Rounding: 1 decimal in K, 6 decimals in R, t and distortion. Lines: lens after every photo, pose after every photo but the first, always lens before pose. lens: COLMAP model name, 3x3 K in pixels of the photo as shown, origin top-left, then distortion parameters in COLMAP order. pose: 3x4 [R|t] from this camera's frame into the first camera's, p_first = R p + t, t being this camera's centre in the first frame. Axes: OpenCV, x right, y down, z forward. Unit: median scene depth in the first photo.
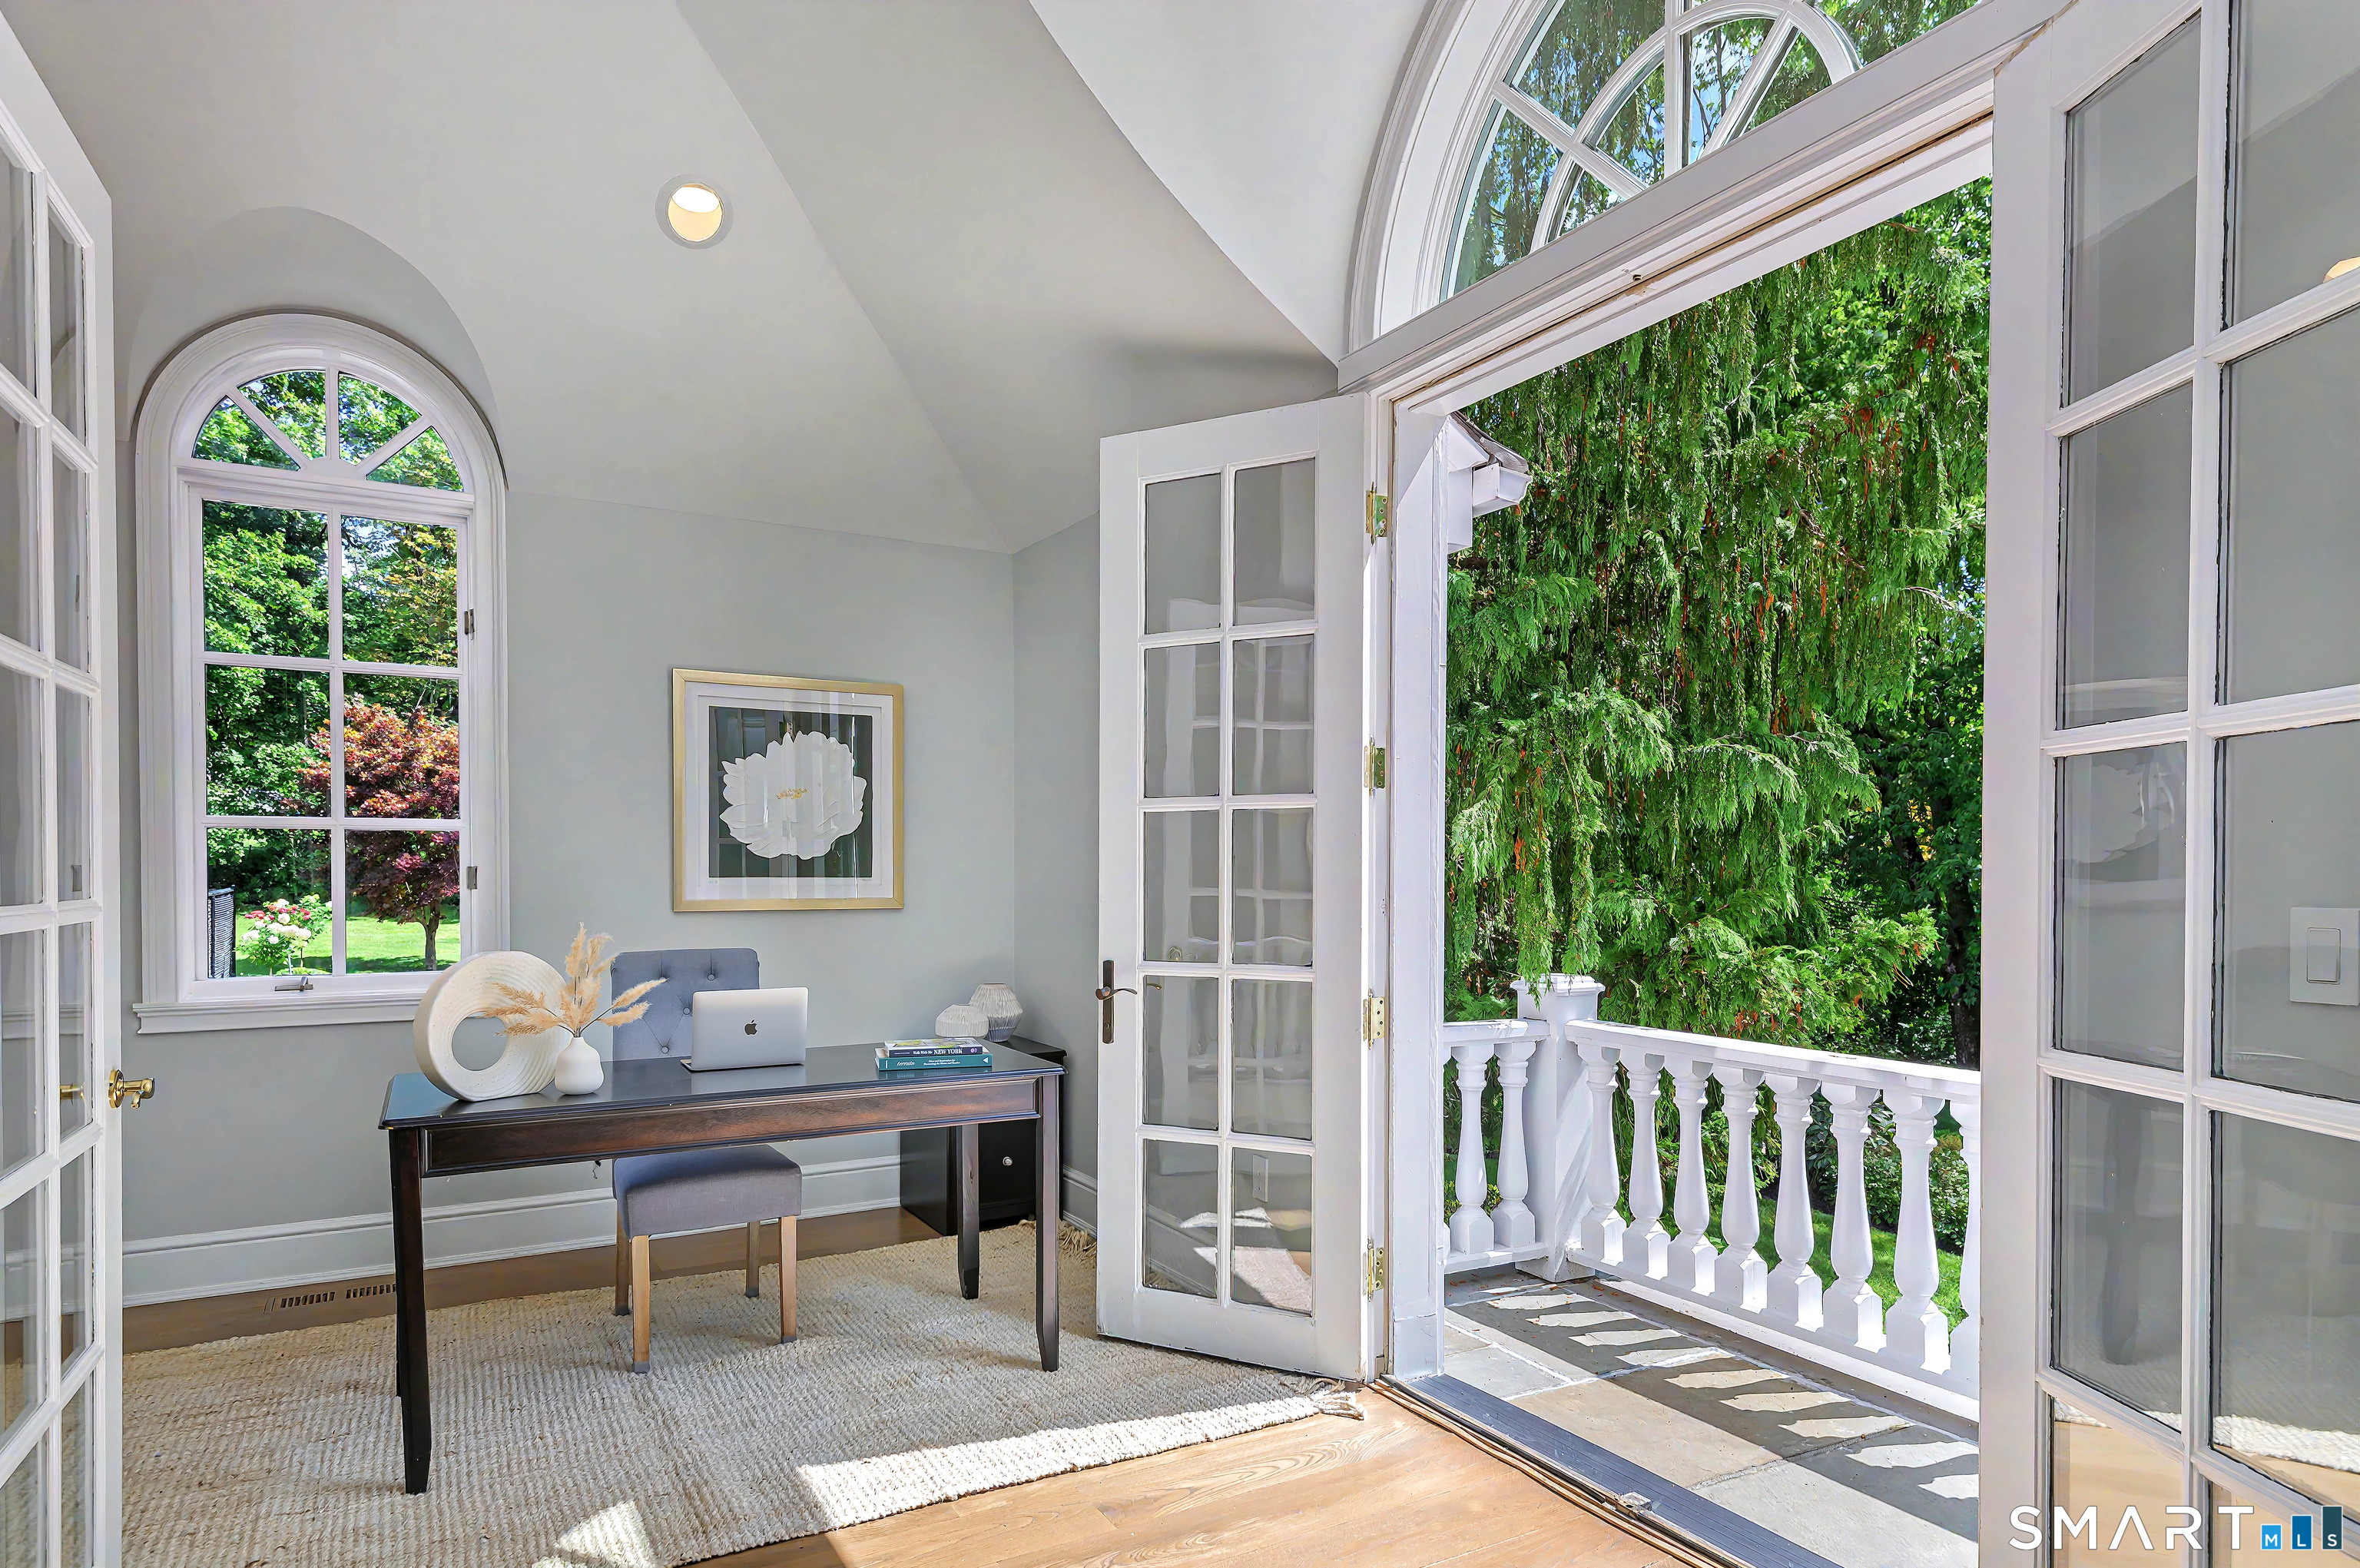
lens RADIAL K [[1338.5, 0, 1183.3], [0, 1338.5, 884.4], [0, 0, 1]] dist [0.002031, 0.000311]
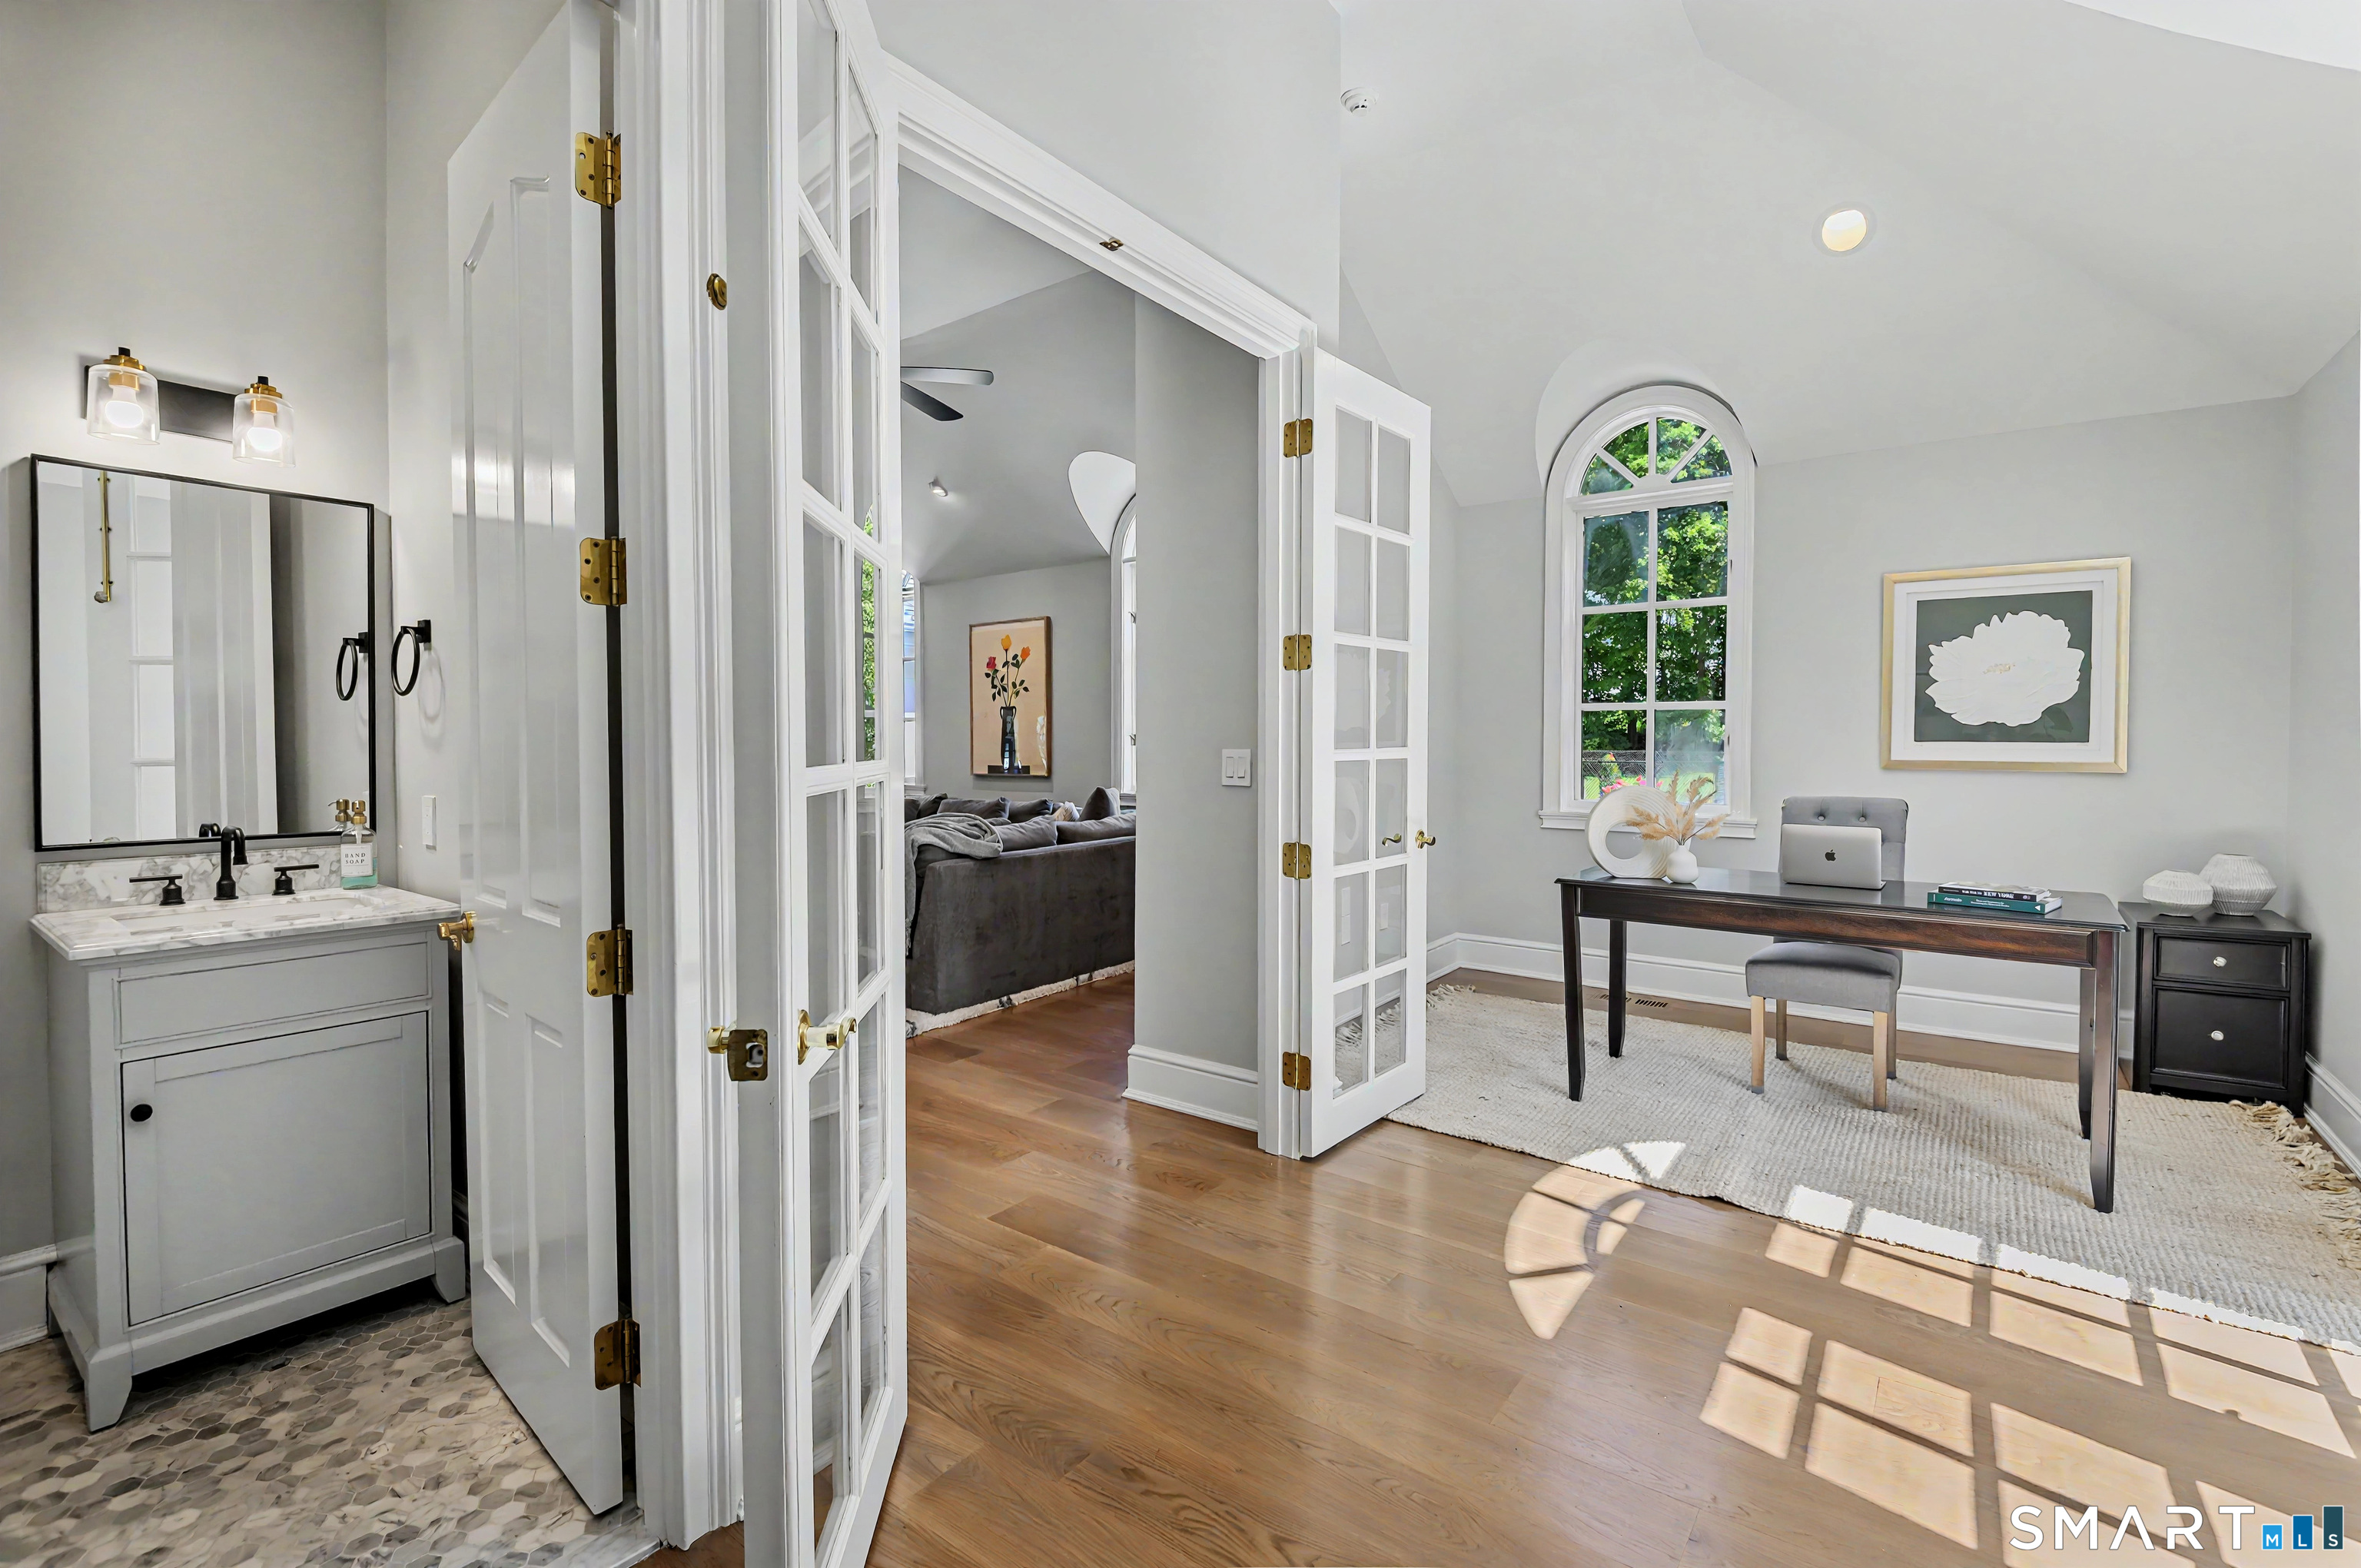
lens RADIAL K [[1049.2, 0, 1182.2], [0, 1049.2, 764.7], [0, 0, 1]] dist [0.000014, -0.000032]
pose [[0.392432, 0.026137, -0.919409, 0.295397], [-0.011601, 0.999657, 0.023466, 0.001484], [0.919708, 0.001457, 0.392601, 0.011965]]
